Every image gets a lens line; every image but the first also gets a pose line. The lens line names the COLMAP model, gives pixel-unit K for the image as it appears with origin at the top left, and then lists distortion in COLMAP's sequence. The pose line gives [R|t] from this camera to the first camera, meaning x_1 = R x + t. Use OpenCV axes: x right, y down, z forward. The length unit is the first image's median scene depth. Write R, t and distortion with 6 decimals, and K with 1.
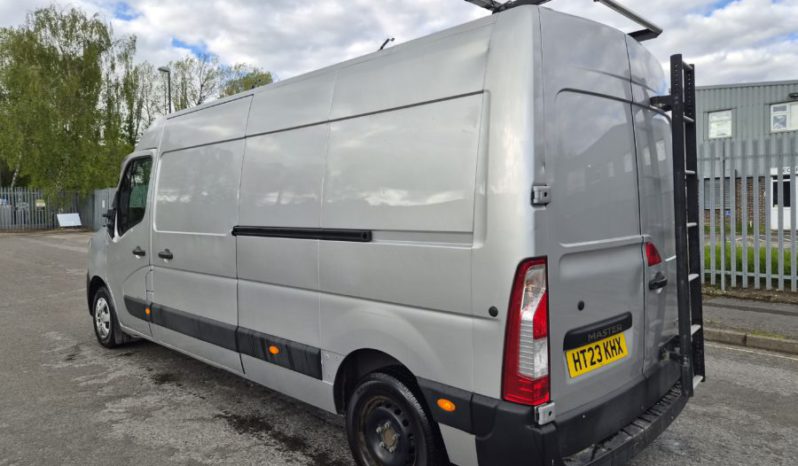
lens RADIAL K [[536.0, 0, 401.1], [0, 536.0, 232.3], [0, 0, 1]] dist [0.061236, -0.051423]
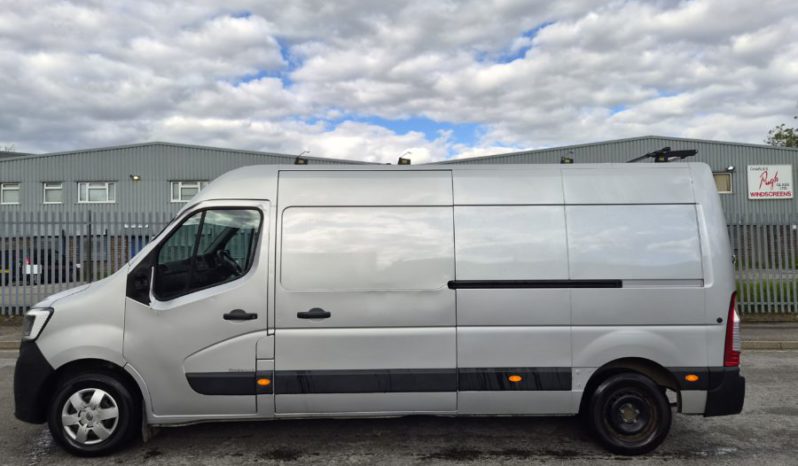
lens RADIAL K [[535.7, 0, 389.6], [0, 535.7, 232.0], [0, 0, 1]] dist [0.064104, -0.048309]
pose [[0.695686, 0.030917, 0.717680, -1.328737], [0.029925, 0.996959, -0.071957, -0.040299], [-0.717722, 0.071537, 0.692645, 0.305406]]
